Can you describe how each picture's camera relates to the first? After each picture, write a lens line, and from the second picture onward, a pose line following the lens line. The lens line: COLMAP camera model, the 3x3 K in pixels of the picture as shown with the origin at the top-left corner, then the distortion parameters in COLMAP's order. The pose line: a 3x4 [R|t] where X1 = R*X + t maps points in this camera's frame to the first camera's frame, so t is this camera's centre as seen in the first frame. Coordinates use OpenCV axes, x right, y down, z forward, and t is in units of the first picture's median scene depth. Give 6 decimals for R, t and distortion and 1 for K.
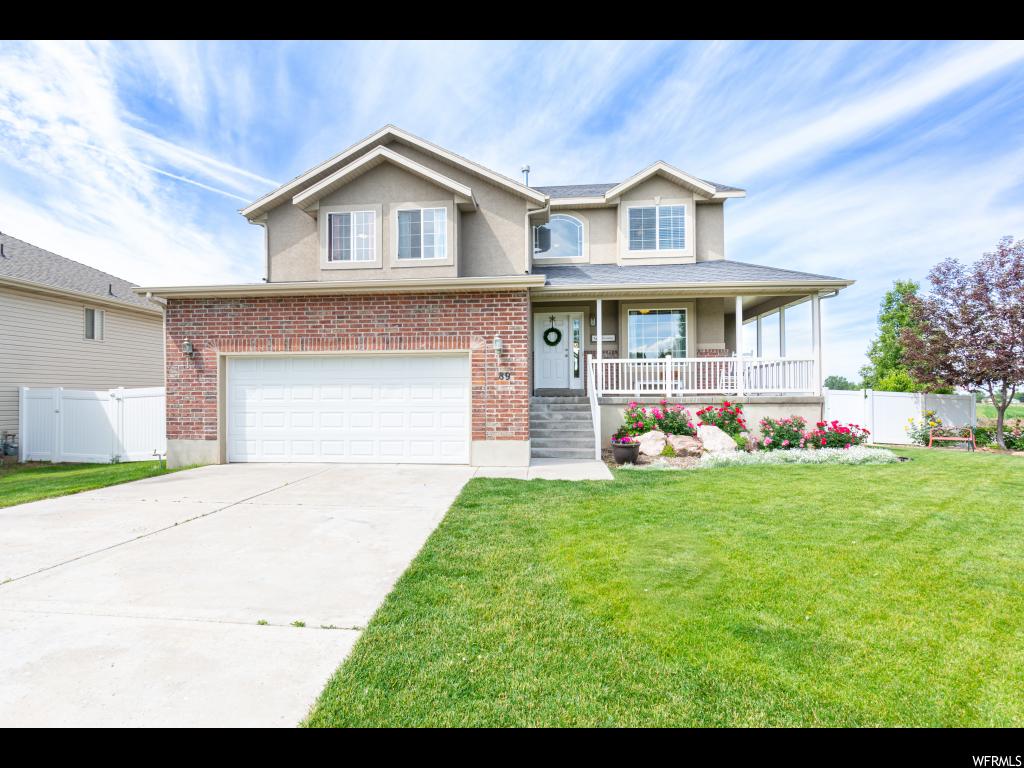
lens RADIAL K [[506.2, 0, 500.9], [0, 506.2, 388.8], [0, 0, 1]] dist [-0.000706, 0.000181]
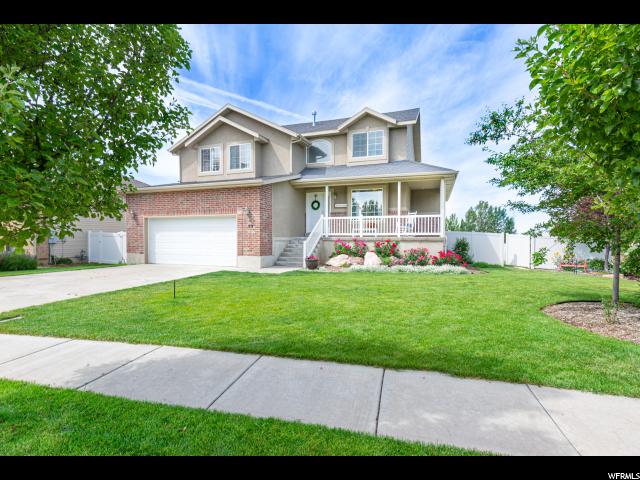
lens RADIAL K [[336.0, 0, 320.0], [0, 336.0, 240.0], [0, 0, 1]] dist [0.001017, 0.000204]
pose [[0.966838, 0.008556, -0.255249, 0.488838], [-0.003615, 0.999797, 0.019823, 0.002592], [0.255367, -0.018243, 0.966672, -0.231498]]
